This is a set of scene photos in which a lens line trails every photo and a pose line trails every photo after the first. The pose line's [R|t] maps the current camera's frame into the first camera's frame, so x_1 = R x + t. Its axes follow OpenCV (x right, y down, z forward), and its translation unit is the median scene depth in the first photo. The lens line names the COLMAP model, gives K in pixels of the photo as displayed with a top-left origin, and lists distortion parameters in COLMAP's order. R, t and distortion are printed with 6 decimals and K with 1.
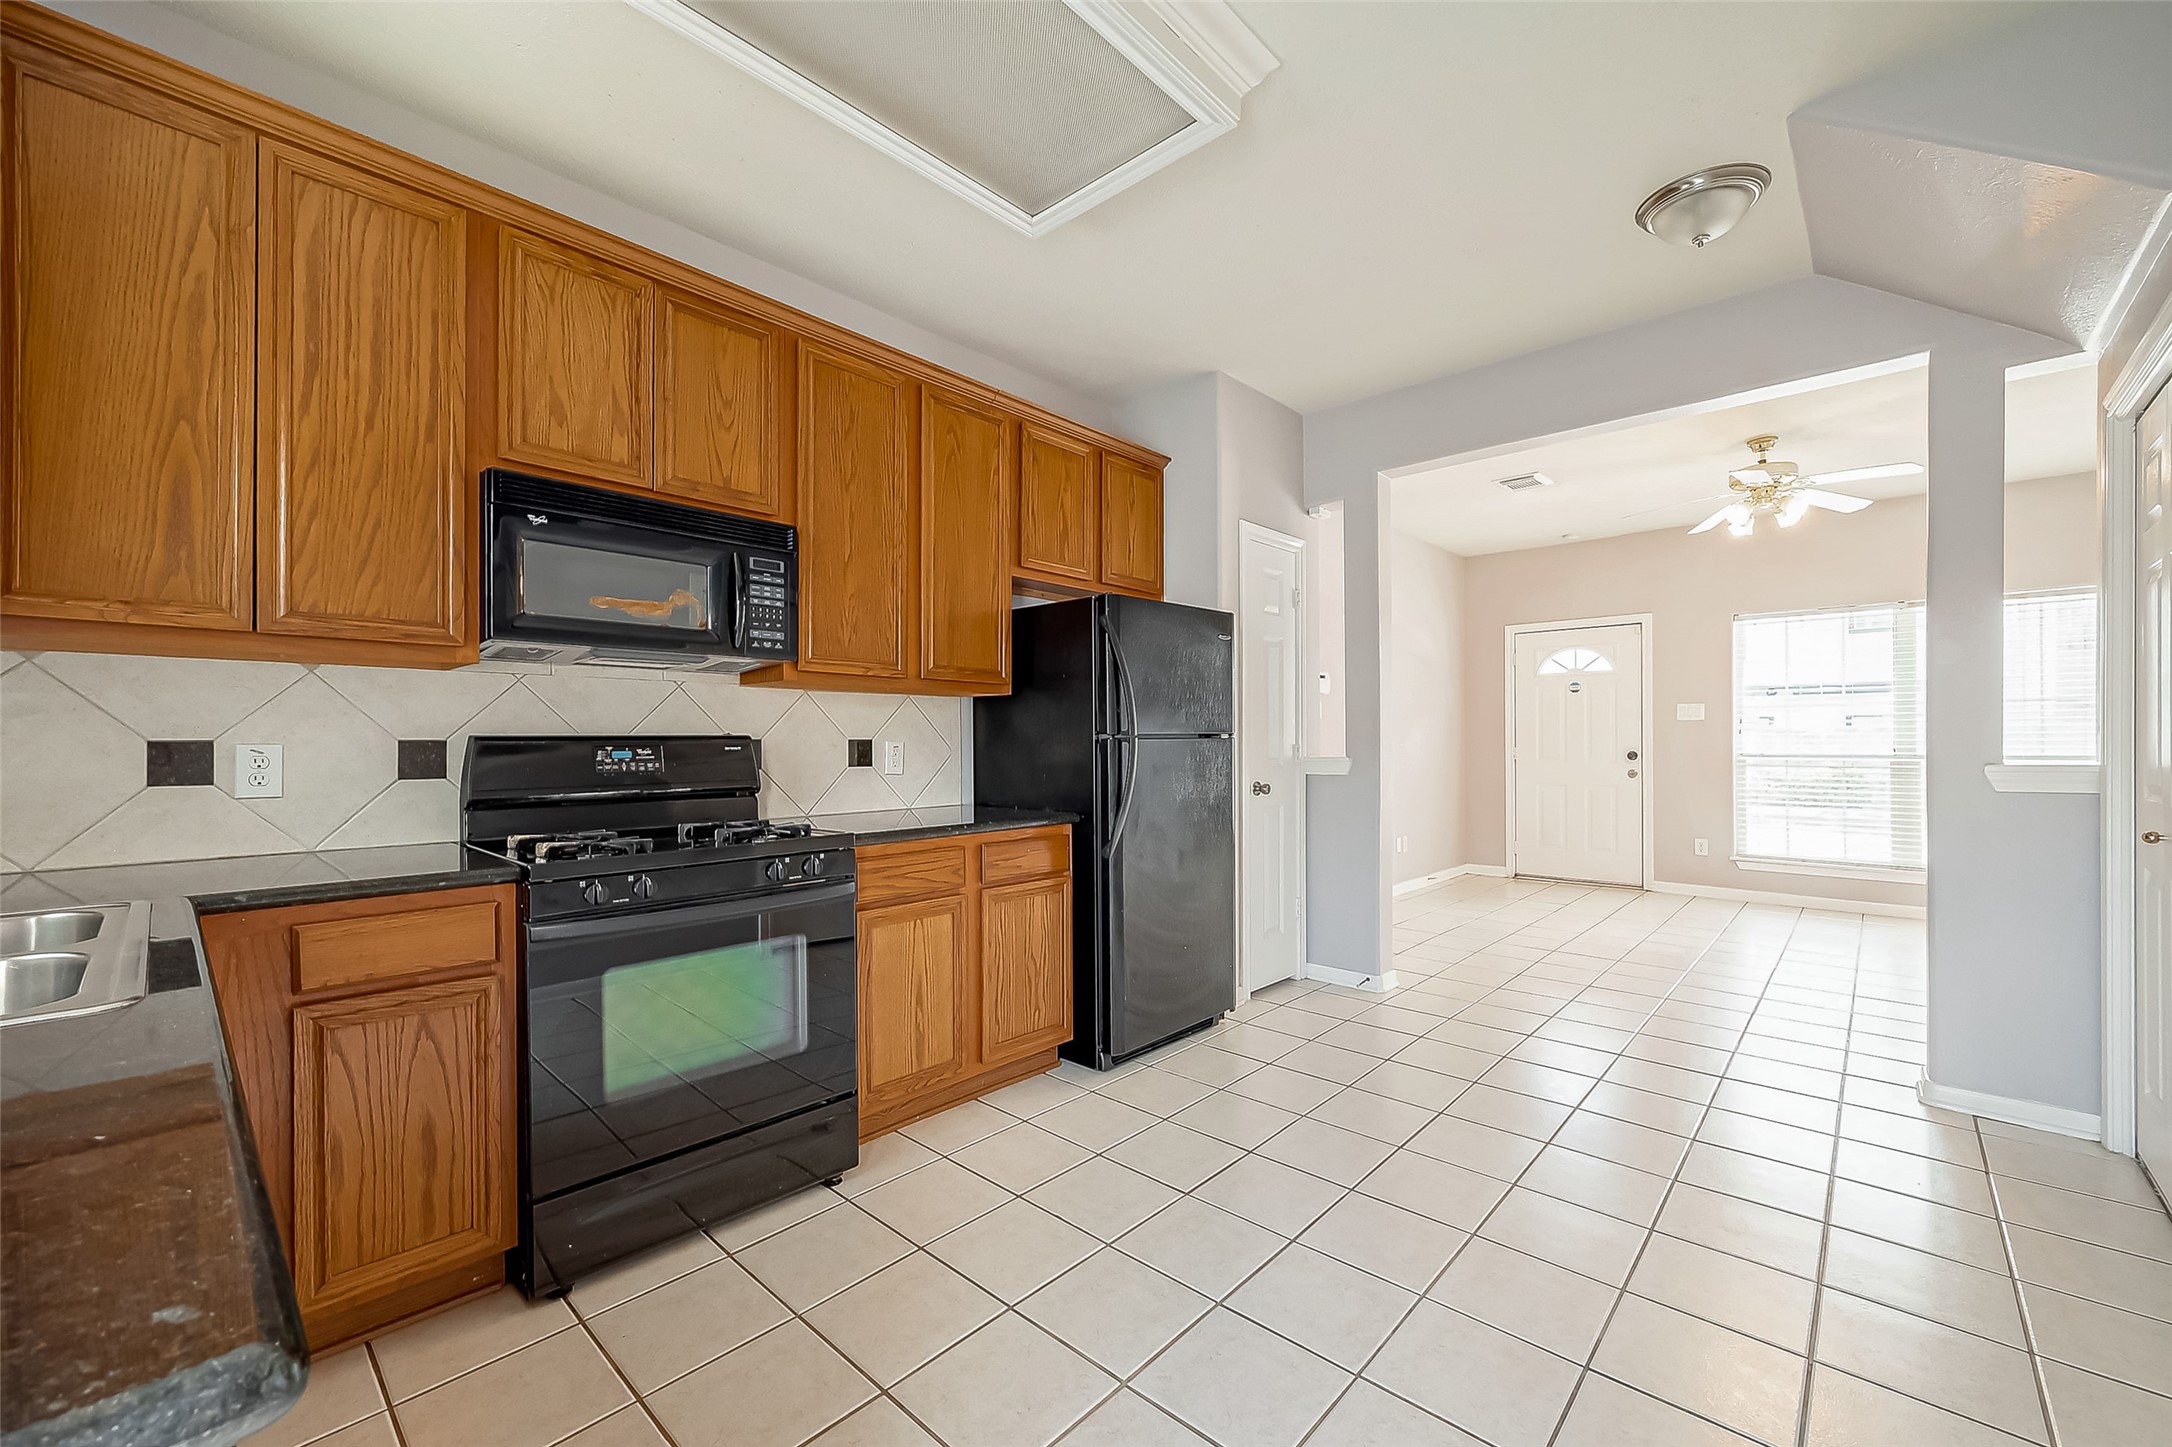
lens RADIAL K [[871.2, 0, 1096.0], [0, 871.2, 736.9], [0, 0, 1]] dist [-0.000770, 0.001435]
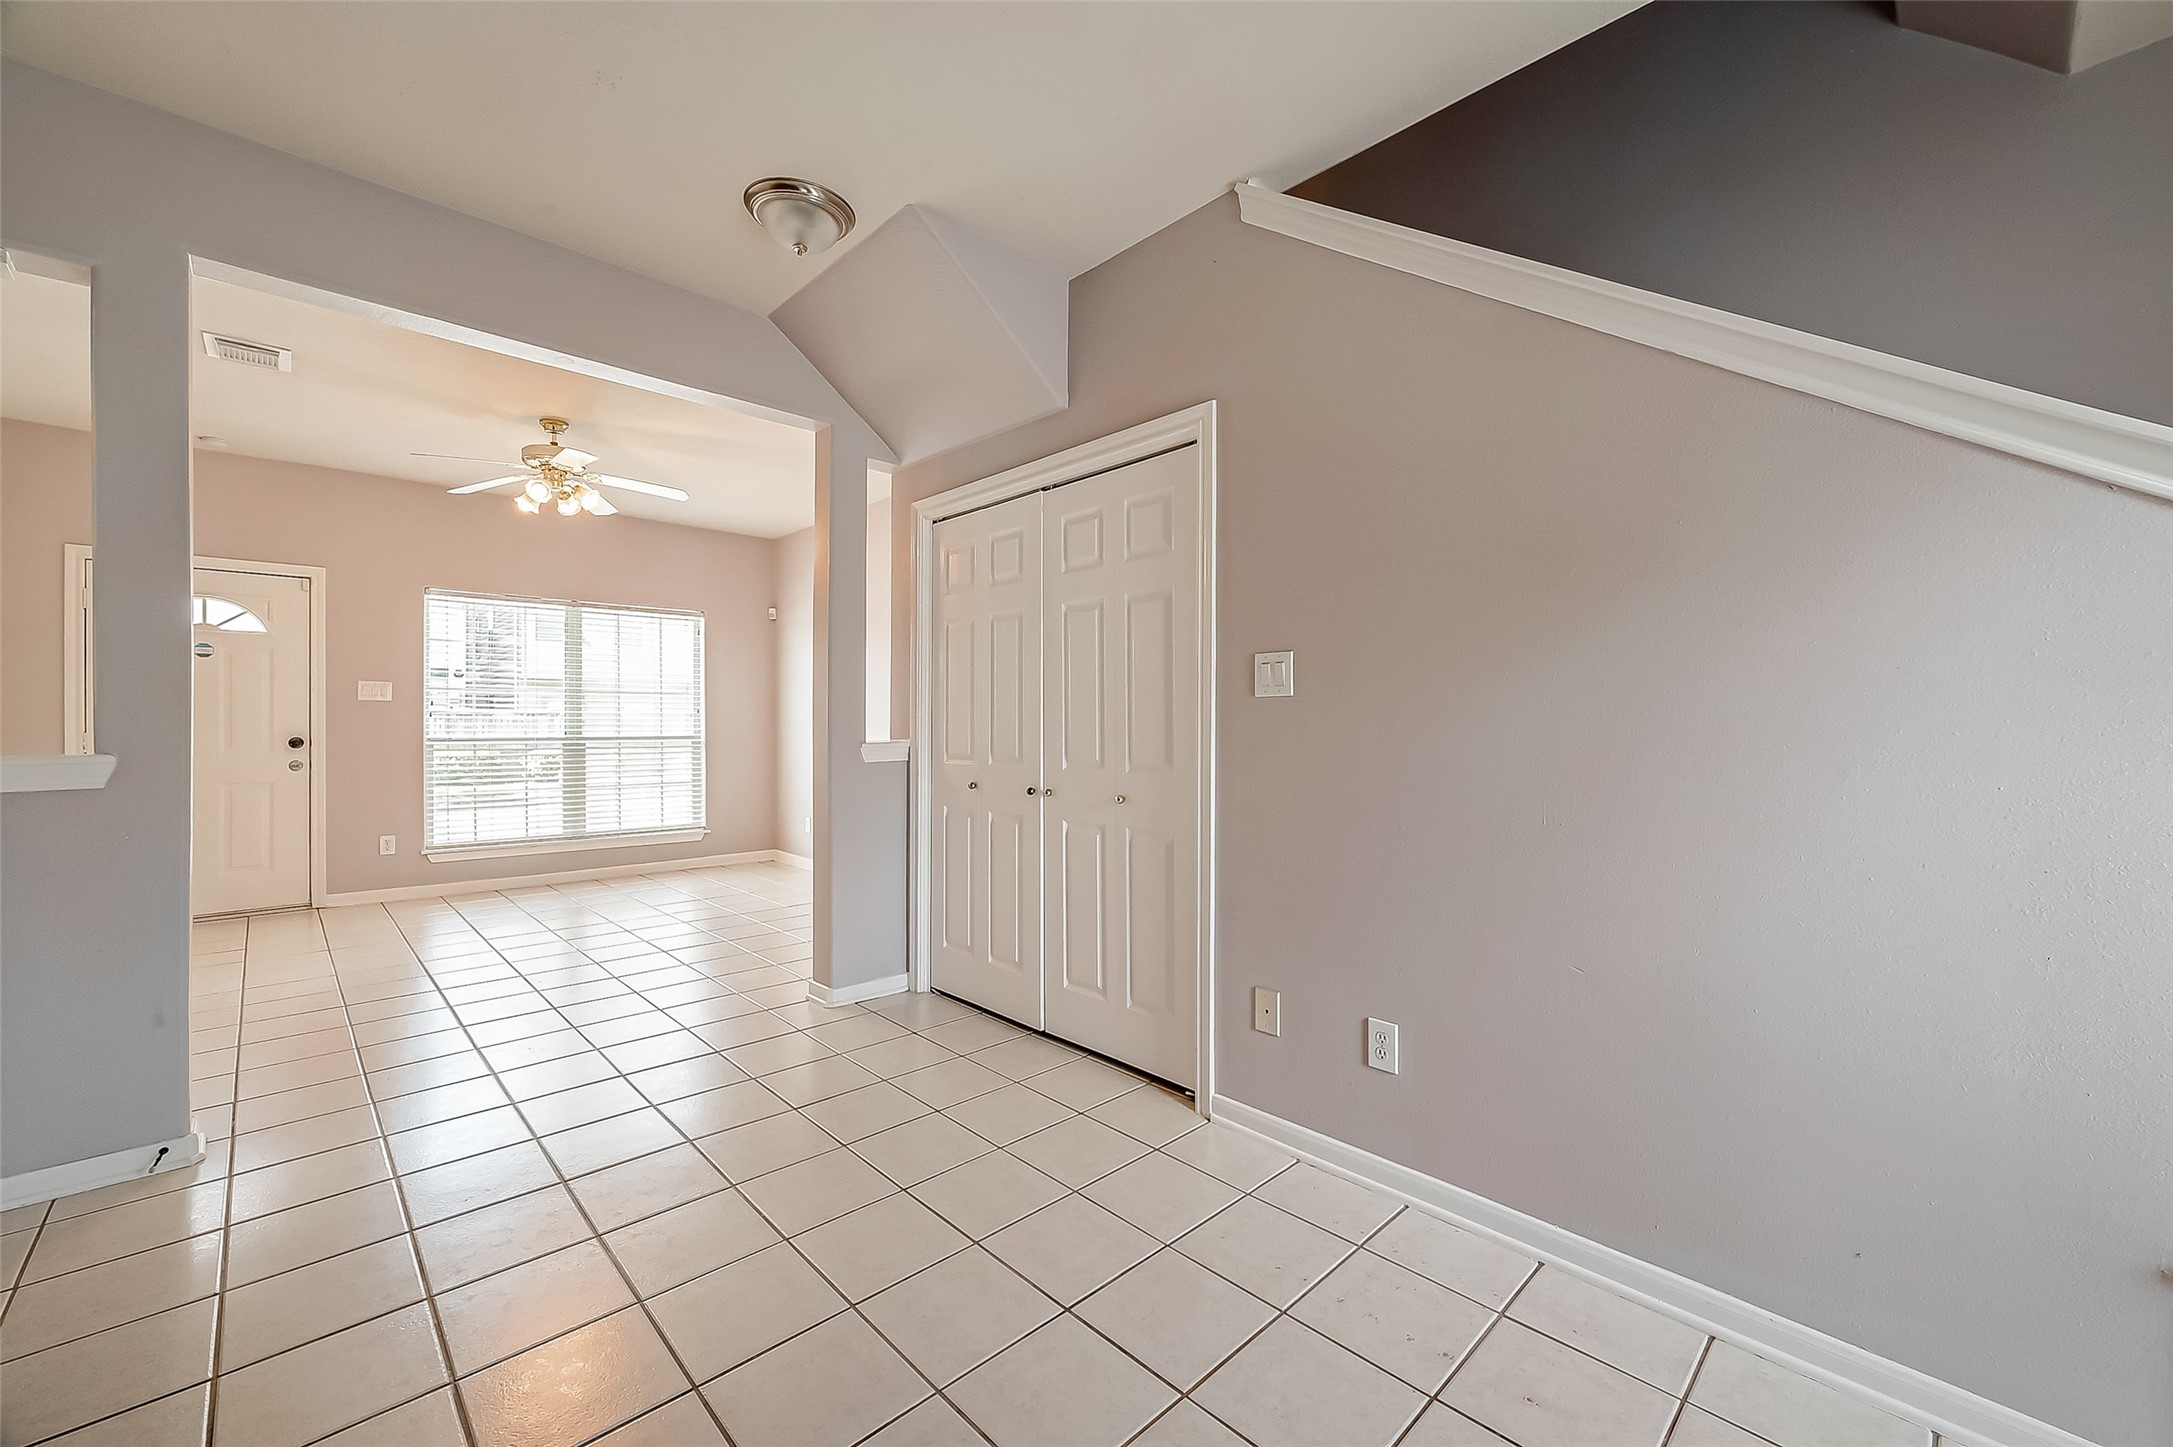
lens RADIAL K [[871.6, 0, 1094.6], [0, 871.6, 722.7], [0, 0, 1]] dist [-0.000770, 0.001435]
pose [[0.074591, 0.003837, 0.997207, -0.133751], [-0.006666, 0.999972, -0.003349, 0.001108], [-0.997192, -0.006397, 0.074615, 0.228539]]
